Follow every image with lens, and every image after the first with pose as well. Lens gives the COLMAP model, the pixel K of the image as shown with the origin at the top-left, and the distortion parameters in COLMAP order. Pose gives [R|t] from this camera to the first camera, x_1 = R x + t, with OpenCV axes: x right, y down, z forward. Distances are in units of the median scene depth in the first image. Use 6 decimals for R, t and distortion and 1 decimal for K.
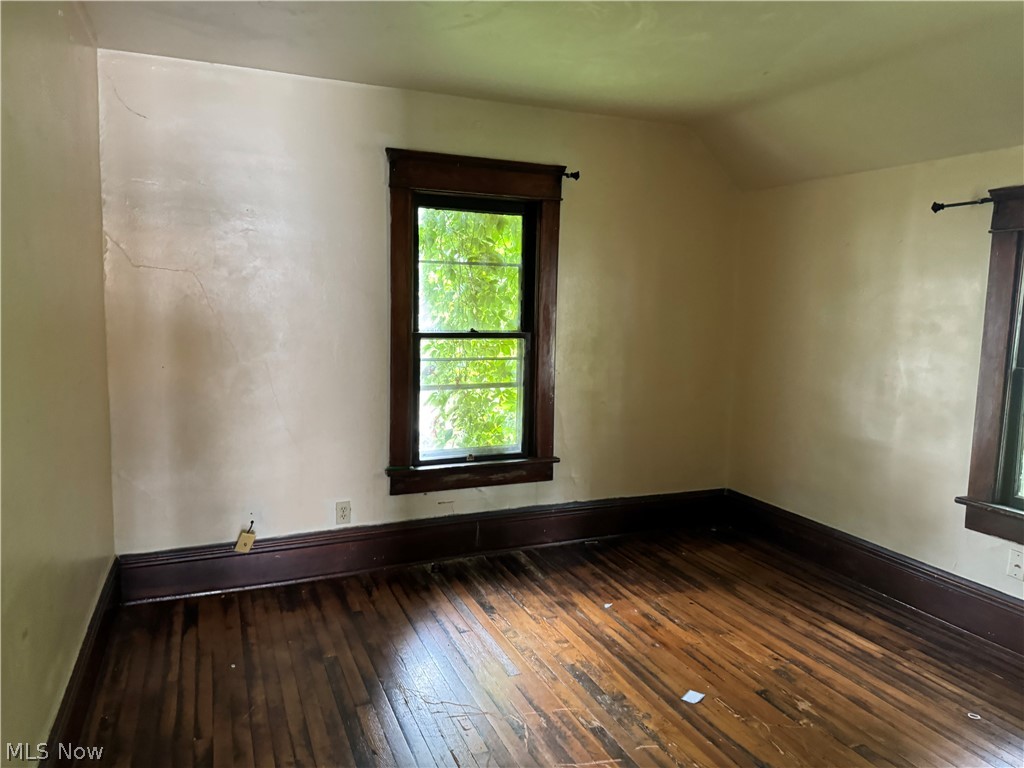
lens RADIAL K [[739.8, 0, 510.5], [0, 739.8, 376.4], [0, 0, 1]] dist [0.039110, -0.047714]
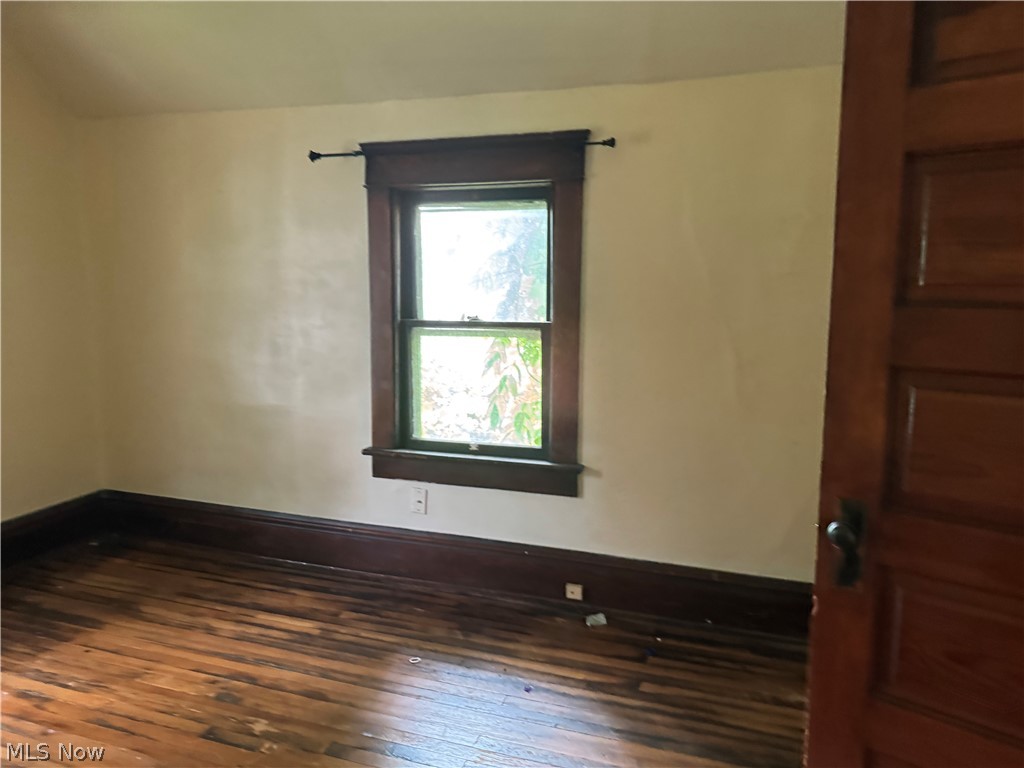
lens RADIAL K [[739.8, 0, 510.5], [0, 739.8, 376.4], [0, 0, 1]] dist [0.039110, -0.047714]
pose [[0.667049, -0.112525, 0.736467, 0.002579], [0.081620, 0.993615, 0.077888, 0.001506], [-0.740529, 0.008156, 0.671975, 0.175988]]
